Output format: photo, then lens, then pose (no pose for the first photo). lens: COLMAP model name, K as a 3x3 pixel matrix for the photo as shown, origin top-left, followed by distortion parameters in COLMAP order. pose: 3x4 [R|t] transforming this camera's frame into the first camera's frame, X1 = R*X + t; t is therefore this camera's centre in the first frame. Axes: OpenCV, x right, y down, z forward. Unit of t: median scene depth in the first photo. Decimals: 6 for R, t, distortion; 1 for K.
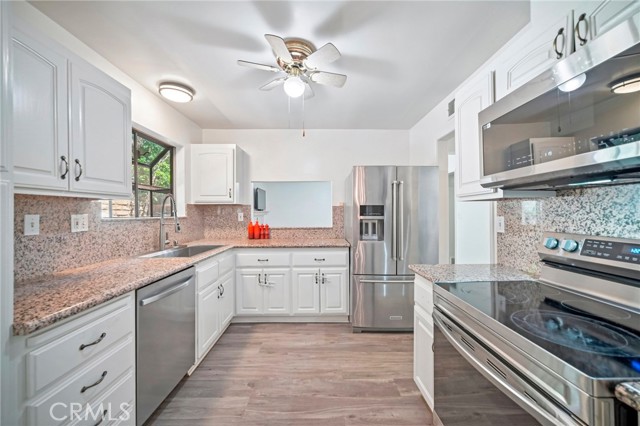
lens RADIAL K [[241.7, 0, 319.5], [0, 241.7, 212.5], [0, 0, 1]] dist [0.001661, 0.000914]
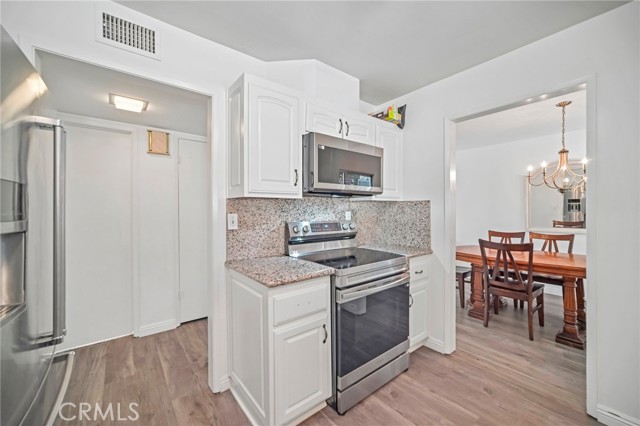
lens RADIAL K [[241.7, 0, 318.8], [0, 241.7, 209.8], [0, 0, 1]] dist [0.001661, 0.000914]
pose [[-0.610500, 0.016455, 0.791845, -0.388497], [0.010251, 0.999865, -0.012875, 0.022571], [-0.791950, 0.000257, -0.610586, 1.835192]]
